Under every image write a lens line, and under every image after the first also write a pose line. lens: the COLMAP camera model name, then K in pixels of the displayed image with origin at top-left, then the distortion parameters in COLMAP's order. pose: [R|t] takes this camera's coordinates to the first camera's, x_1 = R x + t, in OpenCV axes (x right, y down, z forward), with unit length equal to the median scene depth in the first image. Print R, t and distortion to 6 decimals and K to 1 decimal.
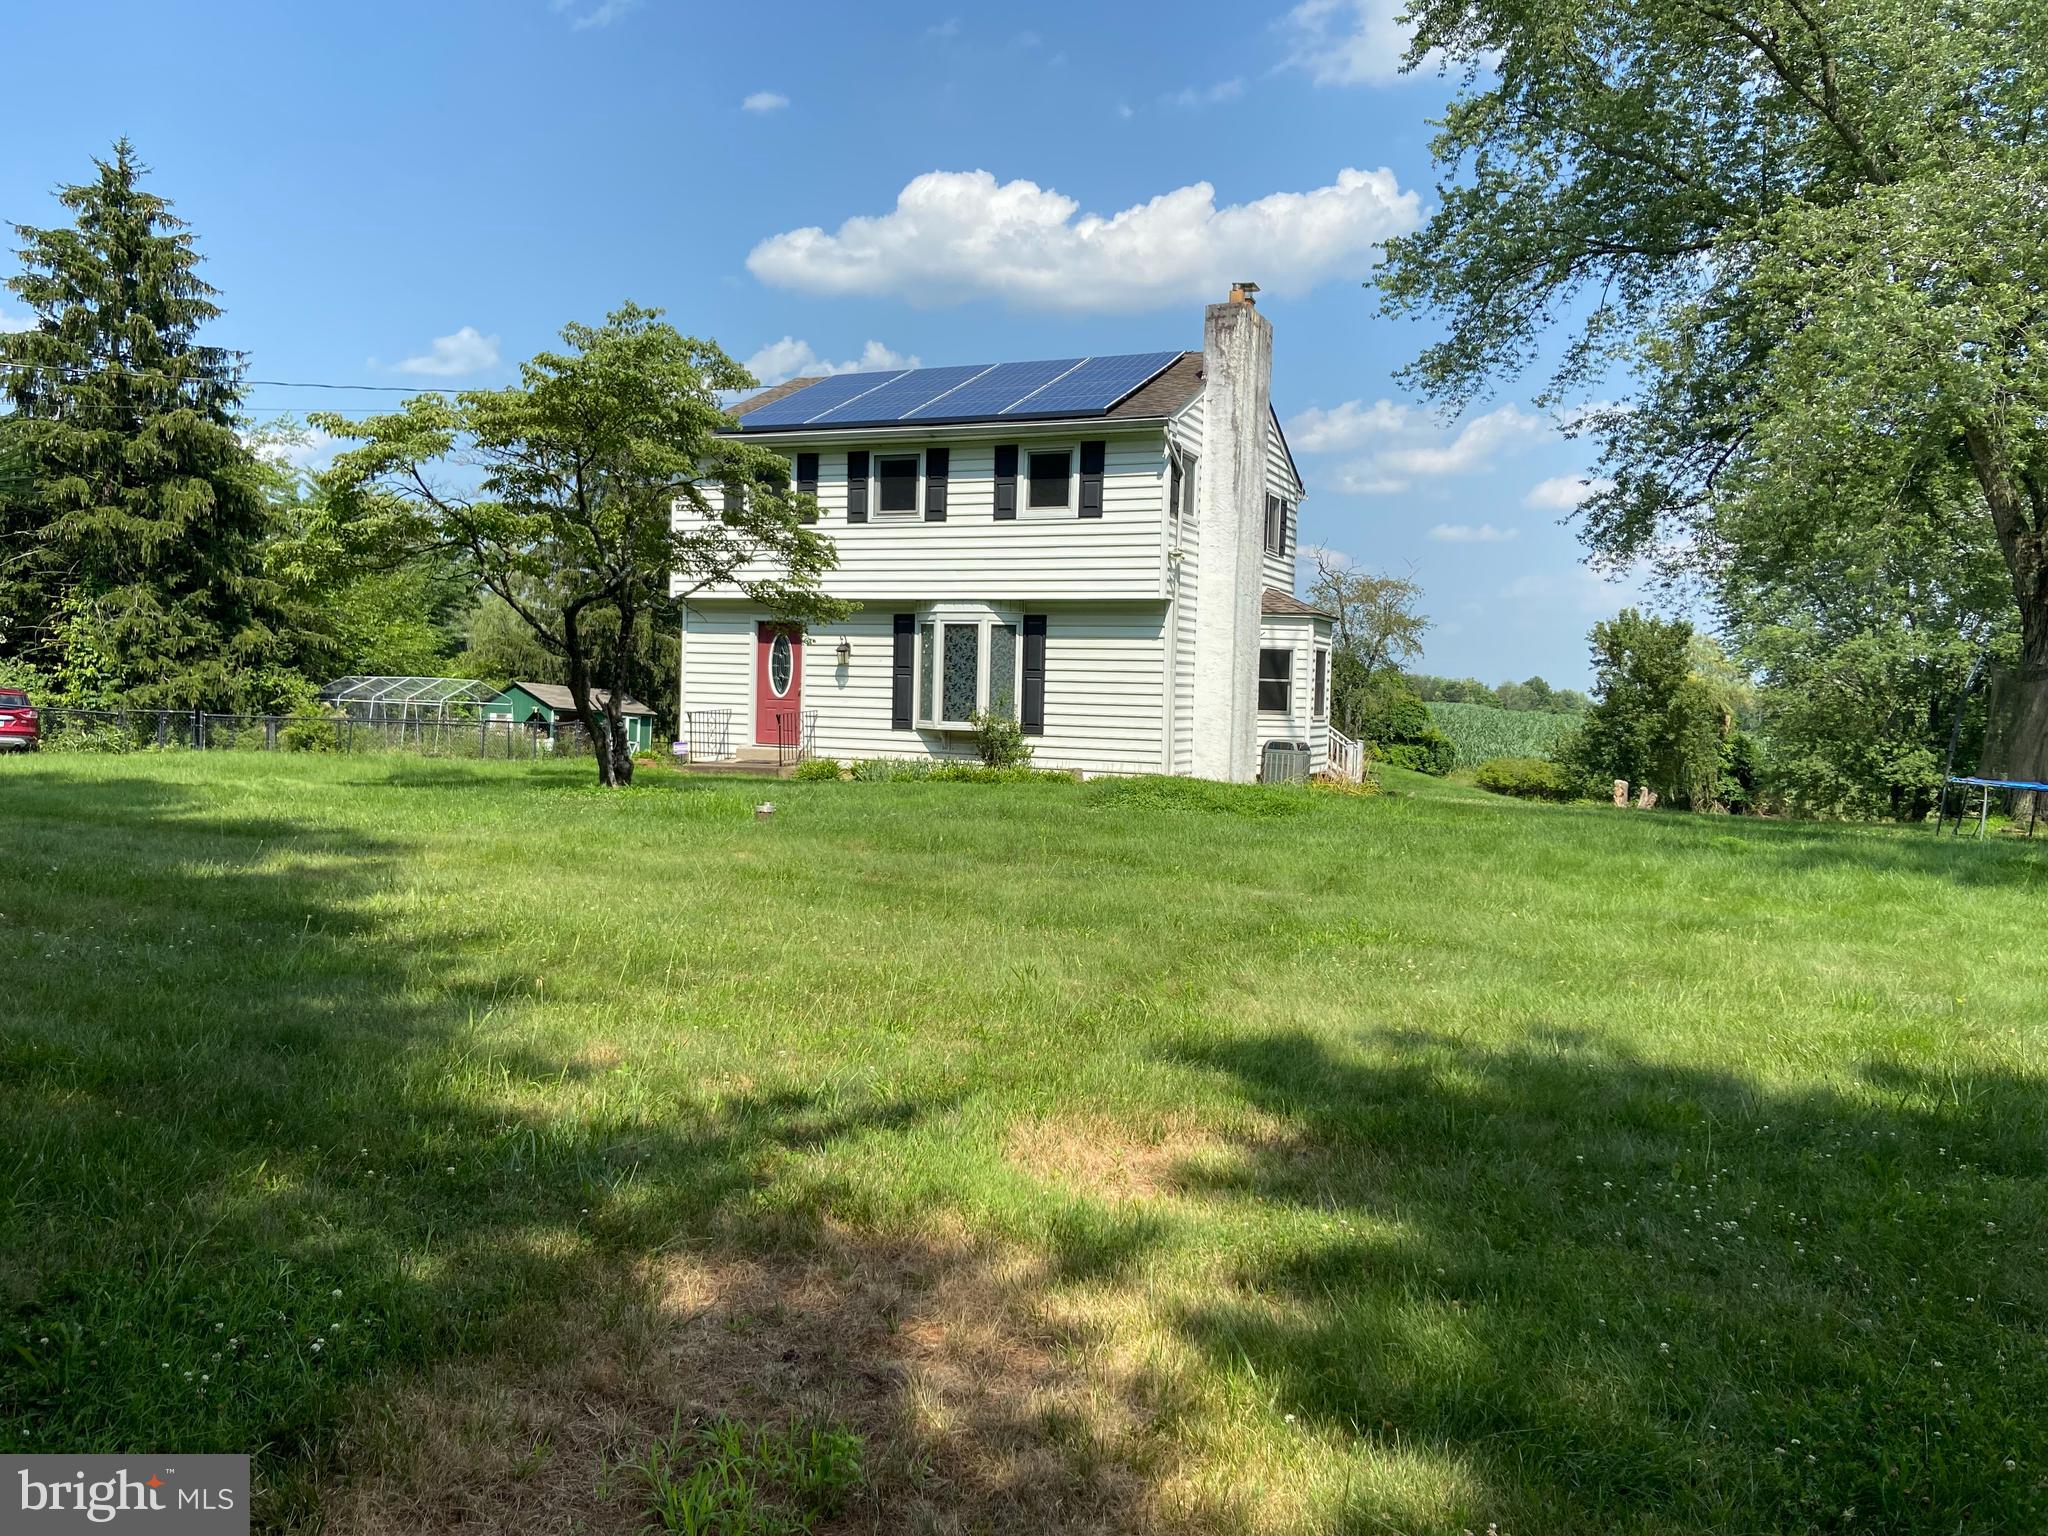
lens RADIAL K [[1583.5, 0, 1054.3], [0, 1583.5, 761.6], [0, 0, 1]] dist [-0.000234, -0.032265]
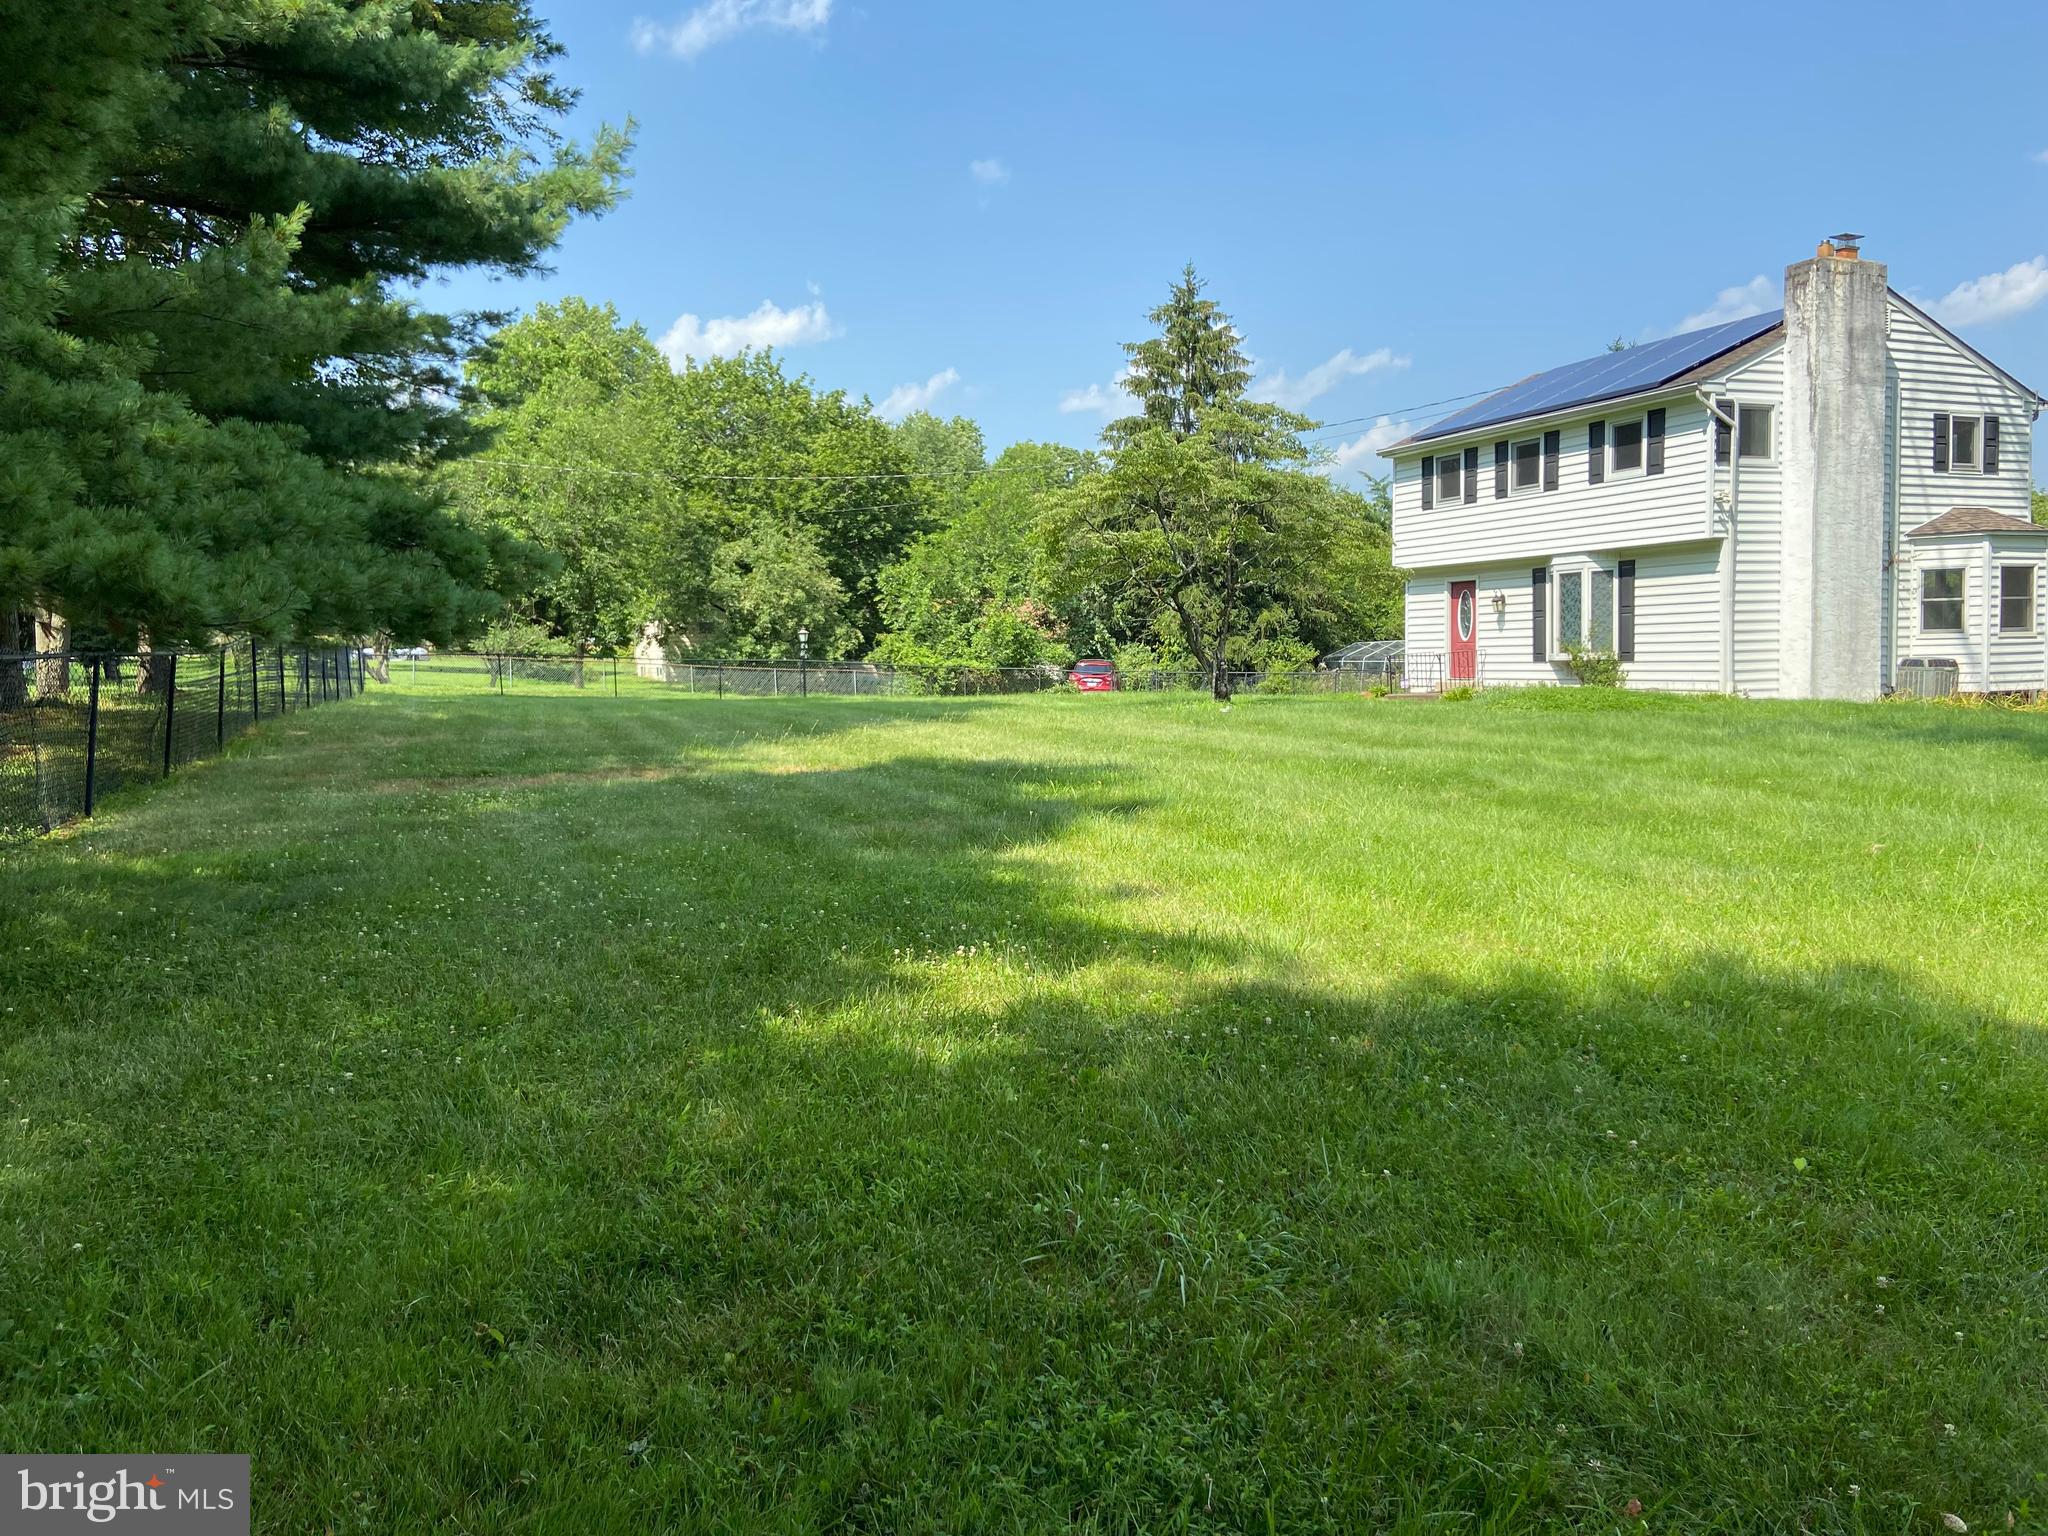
lens RADIAL K [[1583.5, 0, 1030.7], [0, 1583.5, 751.8], [0, 0, 1]] dist [-0.000234, -0.032265]
pose [[0.698407, -0.000819, -0.715700, 0.514245], [0.011734, 0.999878, 0.010306, 0.032981], [0.715605, -0.015596, 0.698331, -0.149075]]
